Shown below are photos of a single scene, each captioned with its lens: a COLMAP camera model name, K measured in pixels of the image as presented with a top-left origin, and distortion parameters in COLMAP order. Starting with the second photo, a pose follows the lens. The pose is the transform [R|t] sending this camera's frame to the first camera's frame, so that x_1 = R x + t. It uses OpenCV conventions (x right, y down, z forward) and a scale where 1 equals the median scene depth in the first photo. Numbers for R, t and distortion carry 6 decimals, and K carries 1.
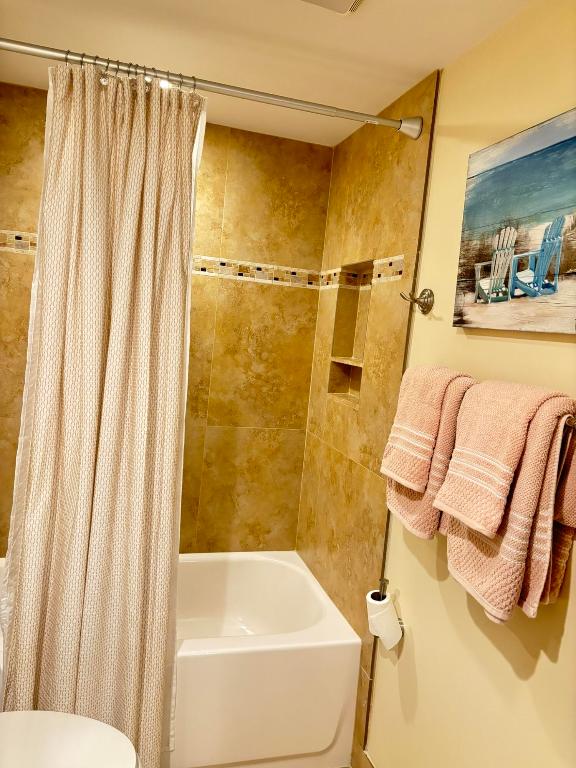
lens RADIAL K [[592.8, 0, 286.2], [0, 592.8, 378.7], [0, 0, 1]] dist [0.058215, -0.024423]
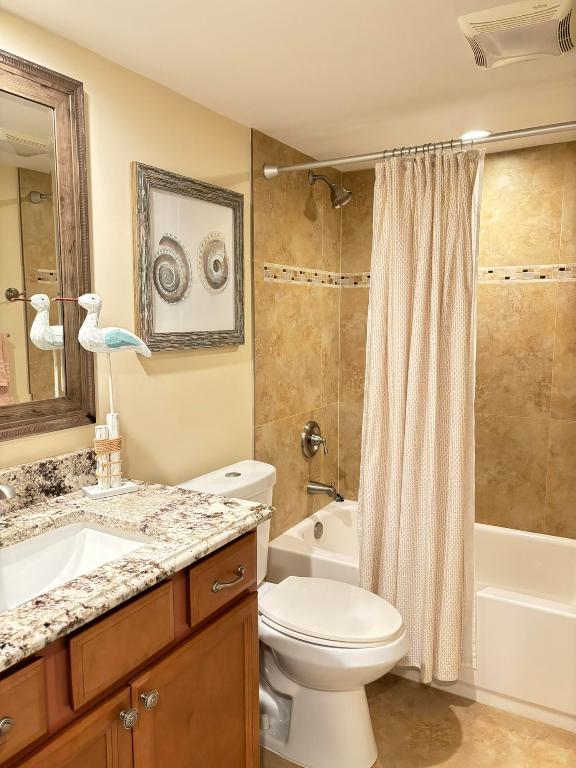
lens RADIAL K [[592.8, 0, 294.4], [0, 592.8, 384.1], [0, 0, 1]] dist [0.058215, -0.024423]
pose [[0.689993, -0.021175, -0.723507, 0.342832], [0.010272, 0.999758, -0.019463, 0.031790], [0.723743, 0.005998, 0.690043, -0.102594]]
